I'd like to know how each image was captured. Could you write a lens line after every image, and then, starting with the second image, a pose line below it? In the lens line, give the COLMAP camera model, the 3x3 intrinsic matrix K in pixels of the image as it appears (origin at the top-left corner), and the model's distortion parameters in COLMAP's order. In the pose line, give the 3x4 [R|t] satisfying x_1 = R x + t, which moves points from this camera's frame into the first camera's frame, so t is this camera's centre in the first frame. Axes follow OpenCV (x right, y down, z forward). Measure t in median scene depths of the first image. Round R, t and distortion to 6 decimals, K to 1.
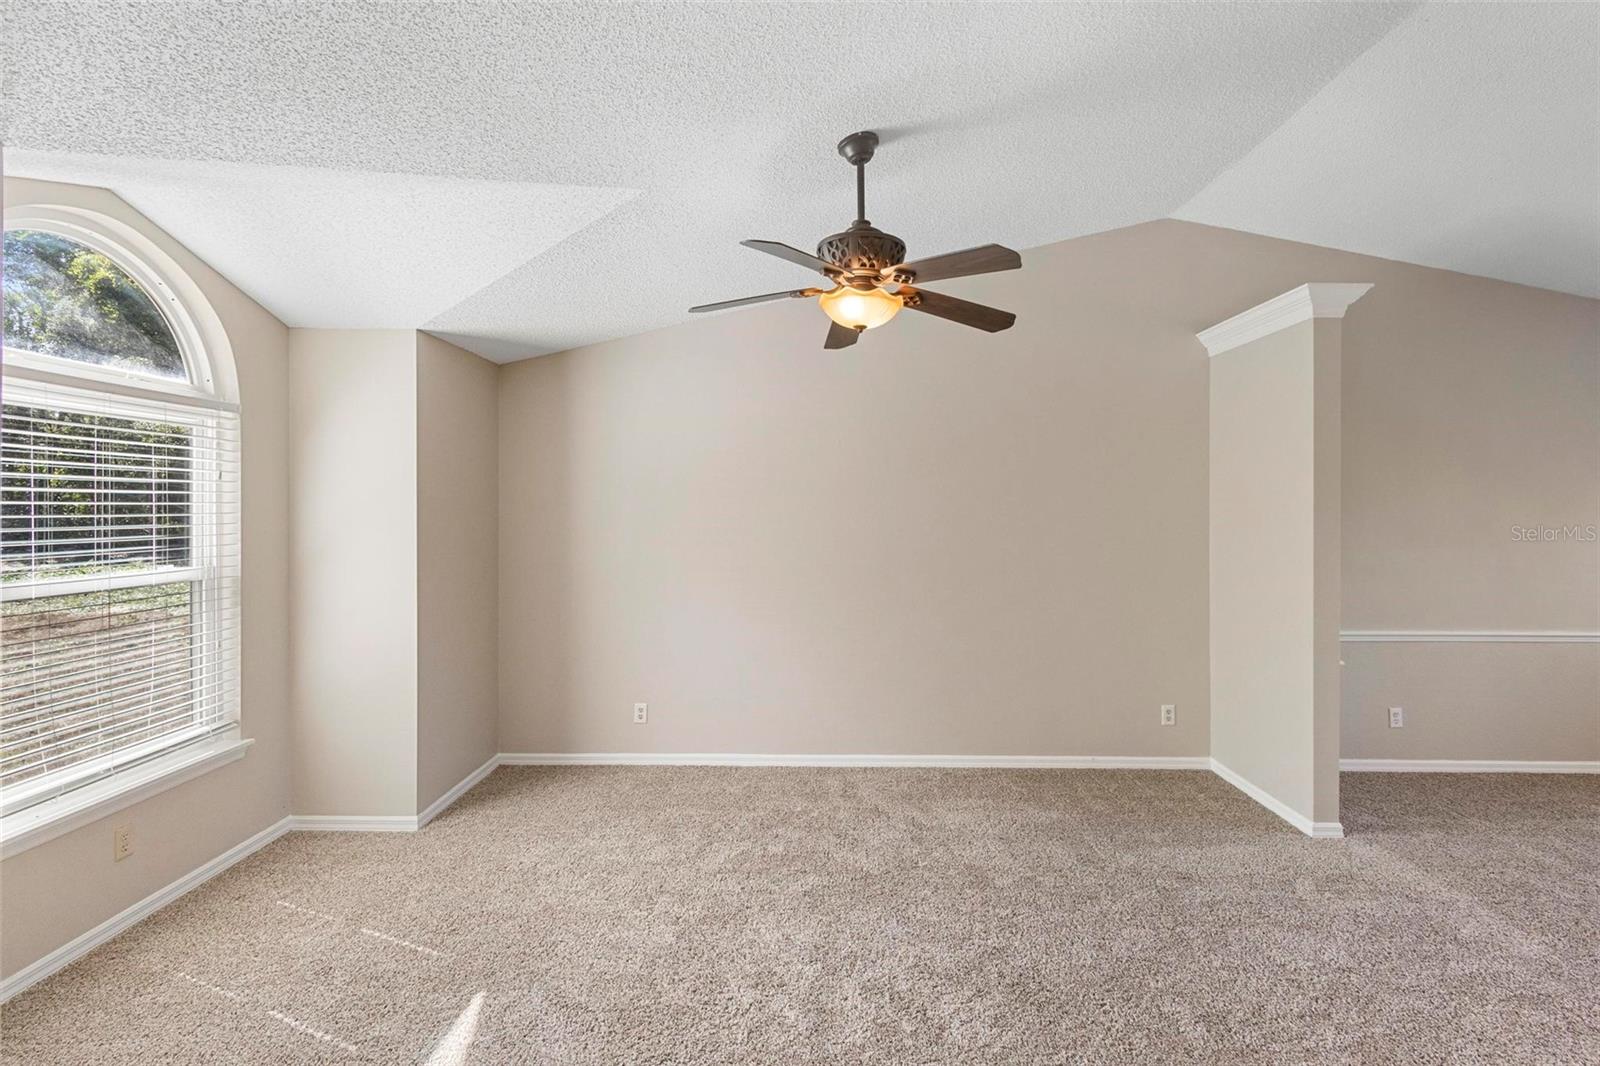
lens RADIAL K [[743.5, 0, 804.2], [0, 743.5, 506.4], [0, 0, 1]] dist [0.013838, -0.003306]
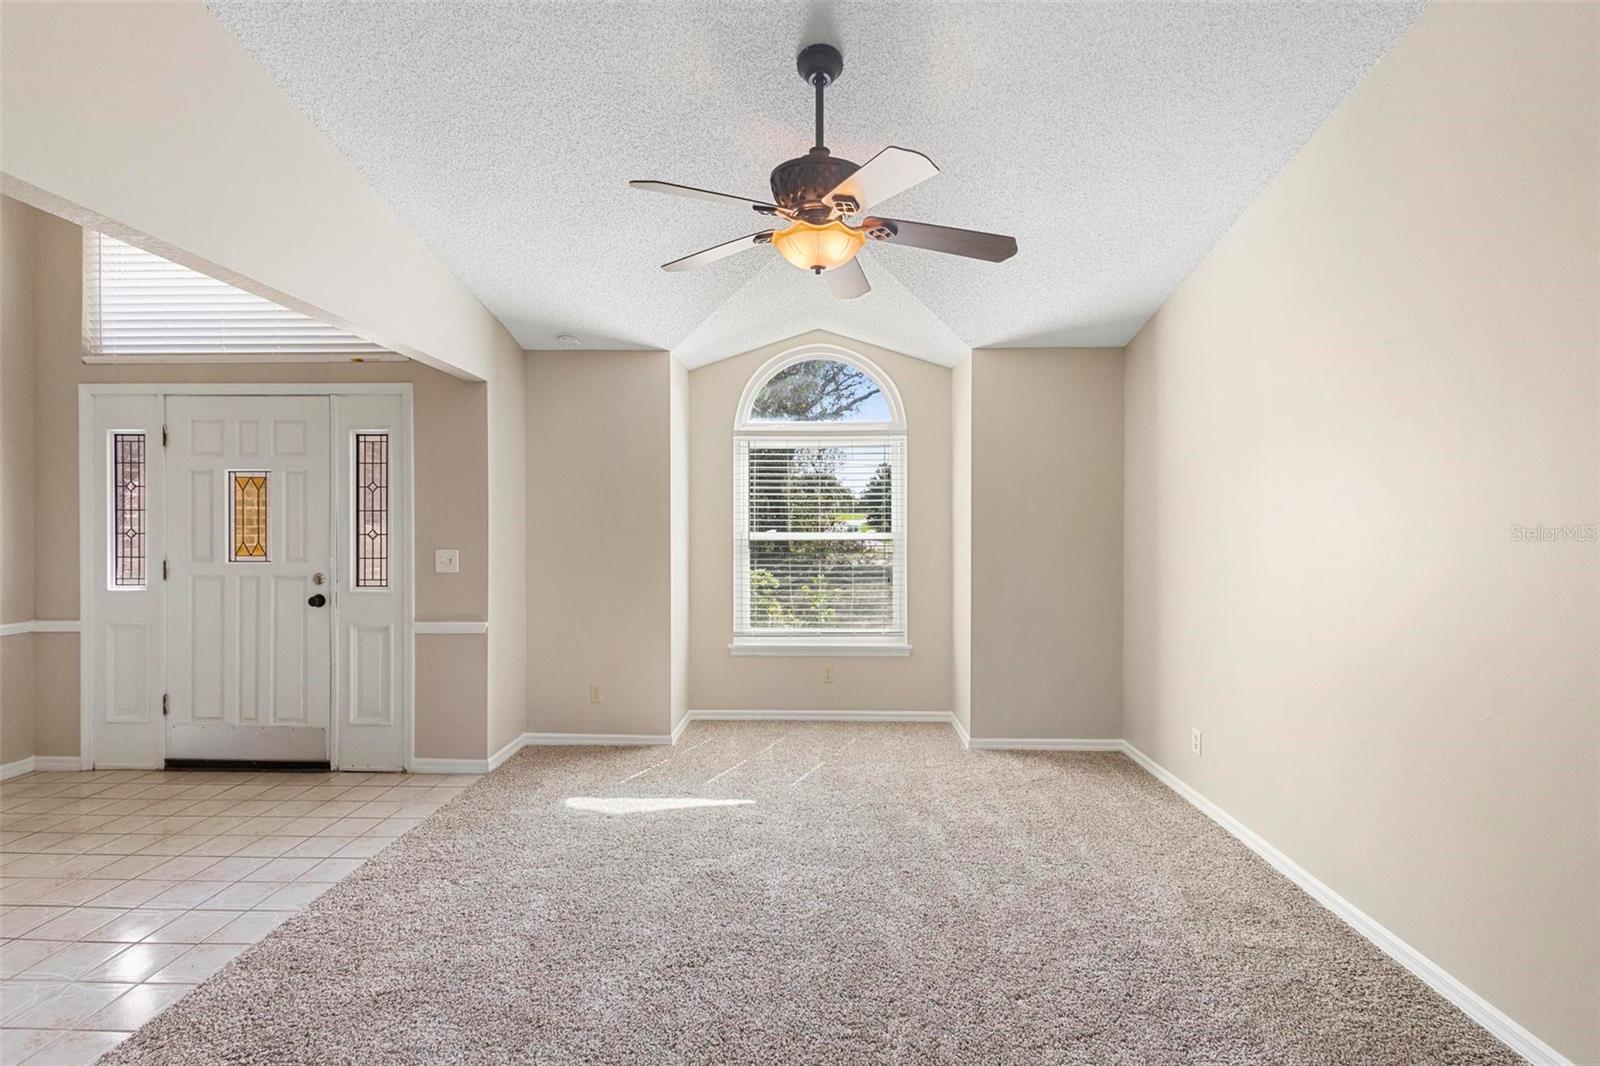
lens RADIAL K [[743.5, 0, 798.4], [0, 743.5, 530.3], [0, 0, 1]] dist [0.013838, -0.003306]
pose [[-0.006930, 0.013737, -0.999882, 0.824249], [0.005410, 0.999892, 0.013700, 0.053512], [0.999961, -0.005314, -0.007004, 0.818690]]
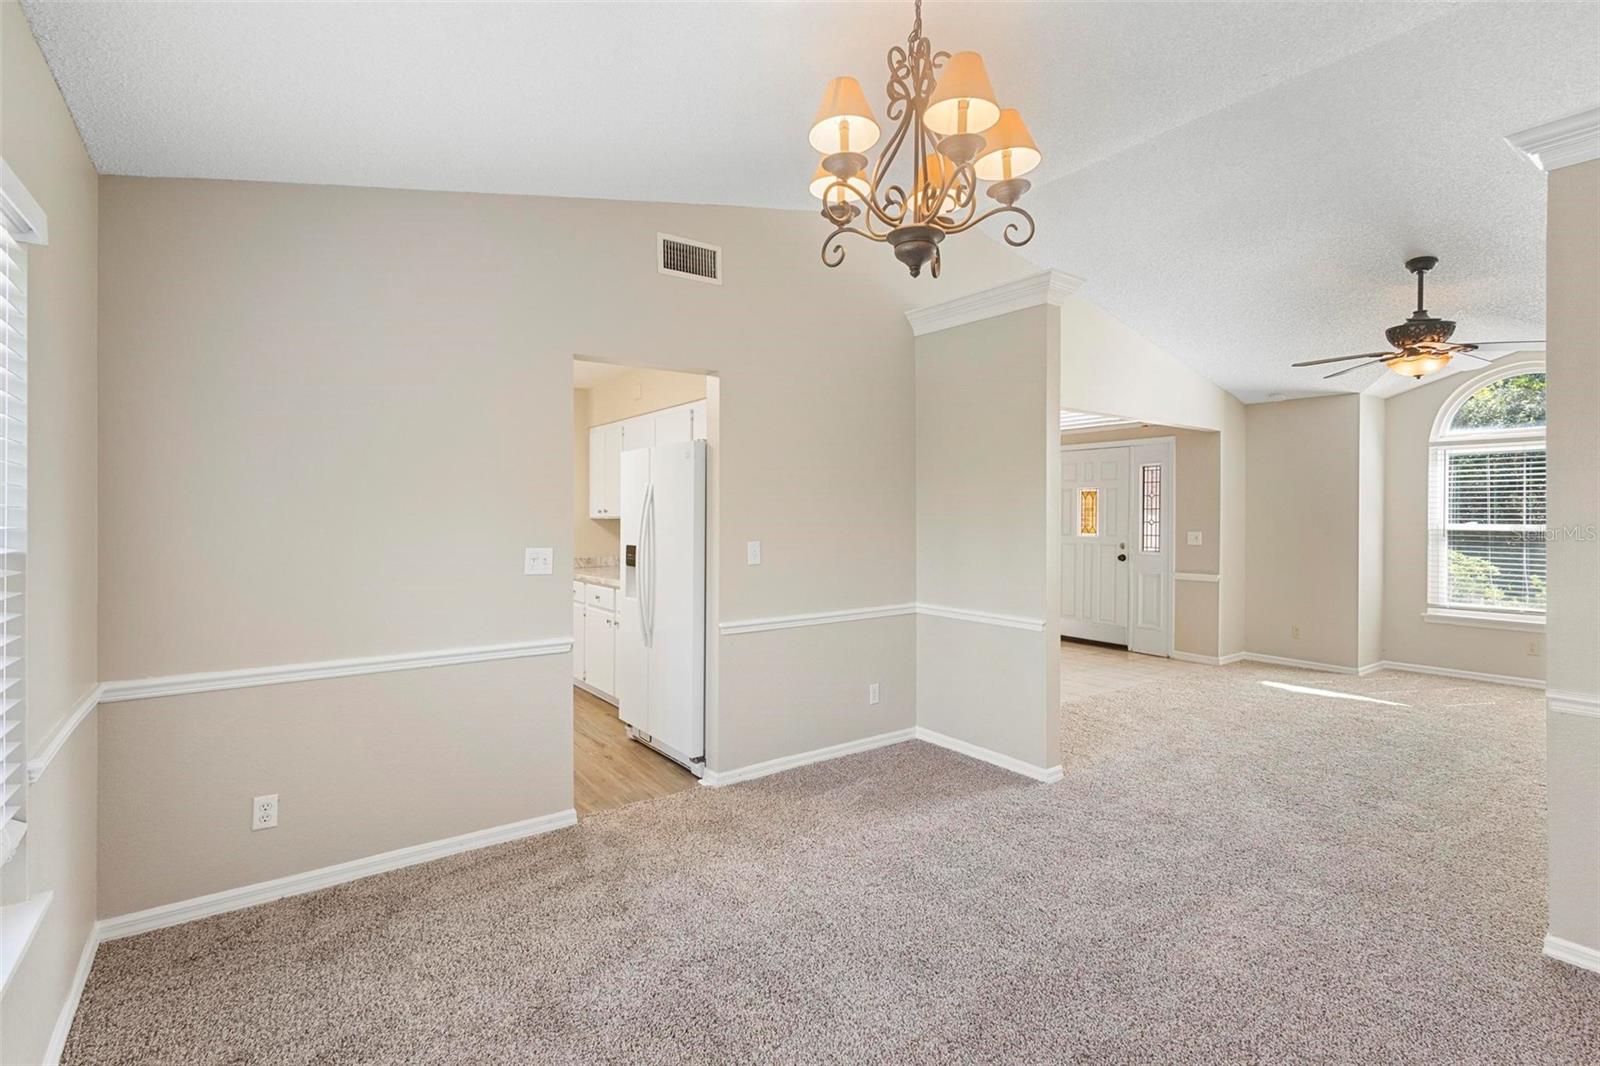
lens RADIAL K [[743.5, 0, 802.1], [0, 743.5, 521.9], [0, 0, 1]] dist [0.013838, -0.003306]
pose [[-0.787672, 0.010162, -0.616011, 1.805088], [0.005746, 0.999942, 0.009149, 0.045725], [0.616068, 0.003667, -0.787684, 1.221780]]
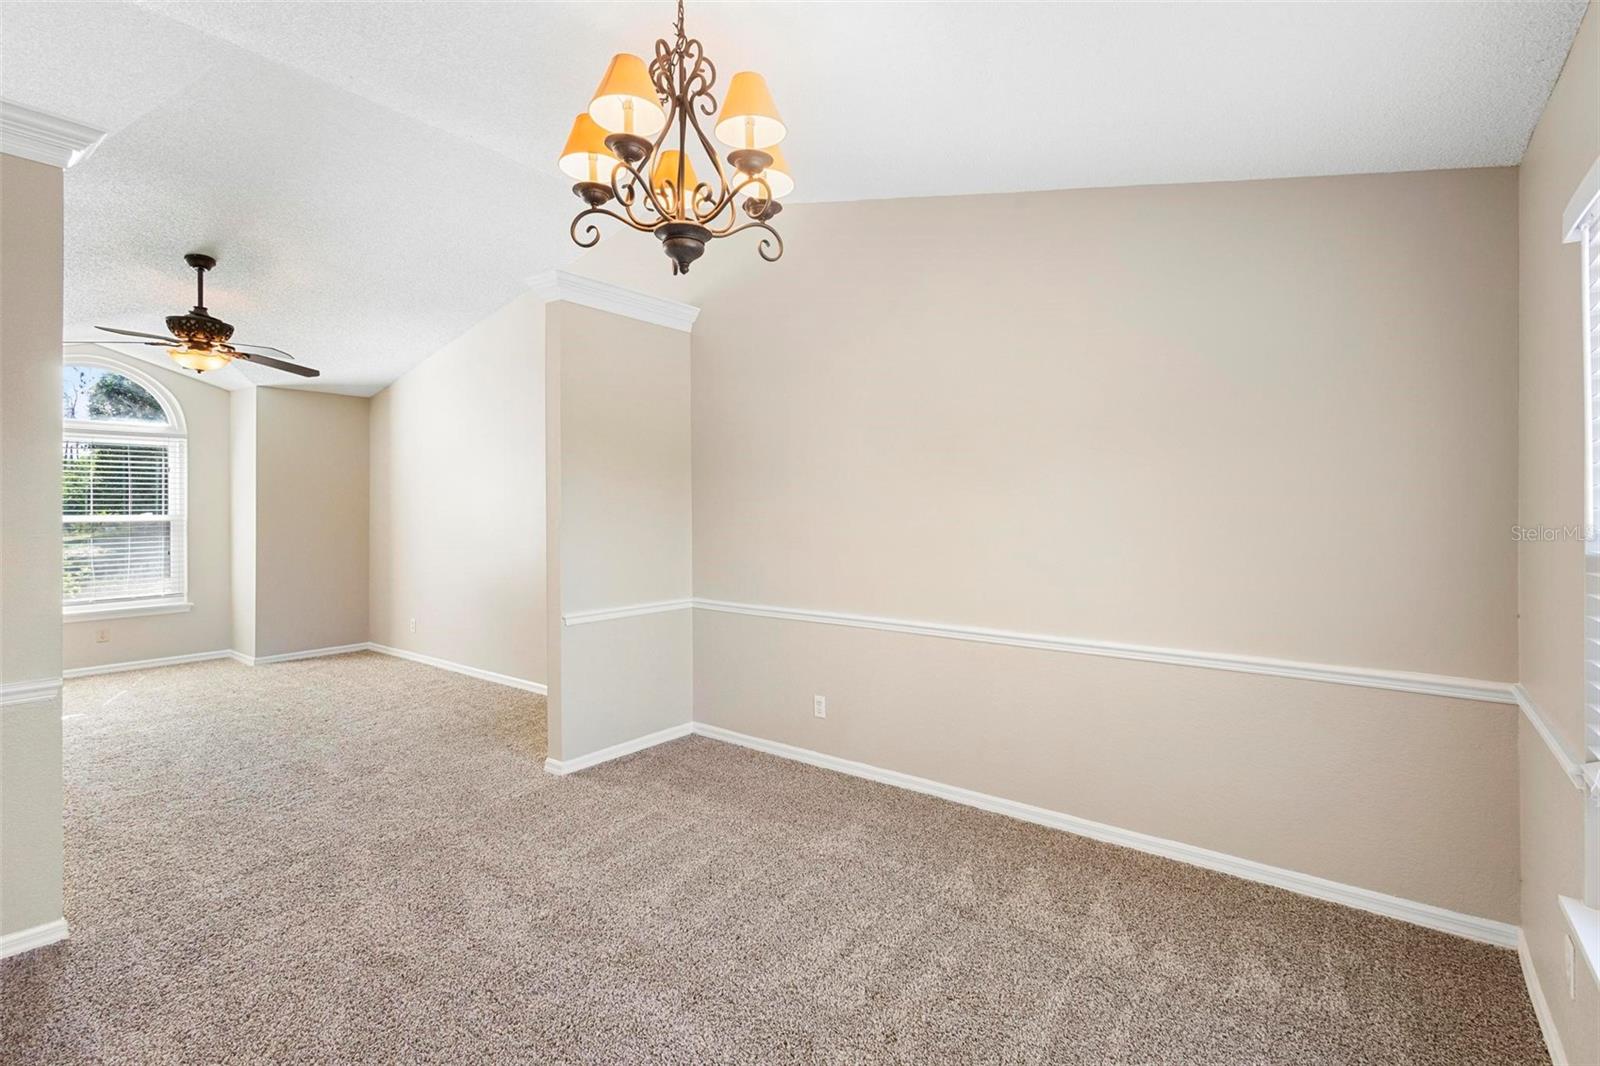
lens RADIAL K [[743.5, 0, 805.2], [0, 743.5, 503.5], [0, 0, 1]] dist [0.013838, -0.003306]
pose [[0.810442, 0.000769, -0.585819, 1.815594], [0.000977, 0.999996, 0.002665, 0.045948], [0.585818, -0.002732, 0.810438, 0.359504]]
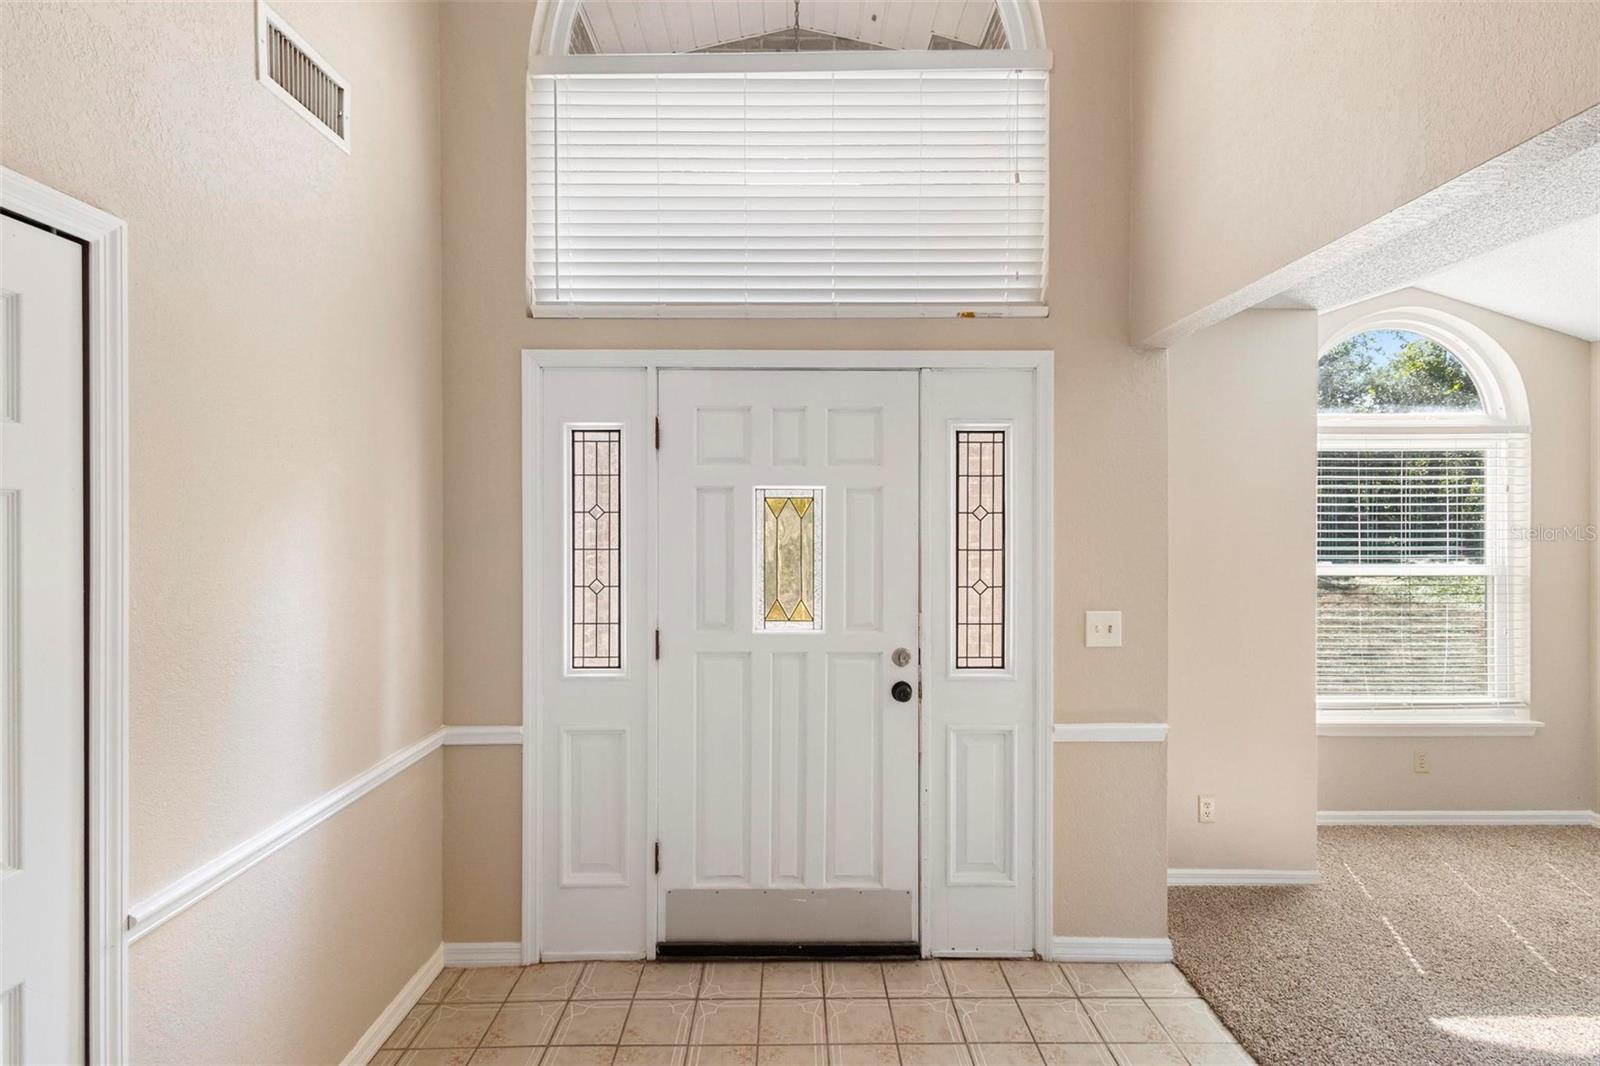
lens RADIAL K [[743.5, 0, 799.6], [0, 743.5, 526.8], [0, 0, 1]] dist [0.013838, -0.003306]
pose [[0.037249, 0.013637, -0.999213, 0.357479], [0.006210, 0.999884, 0.013878, -0.004859], [0.999287, -0.006722, 0.037160, -0.156165]]
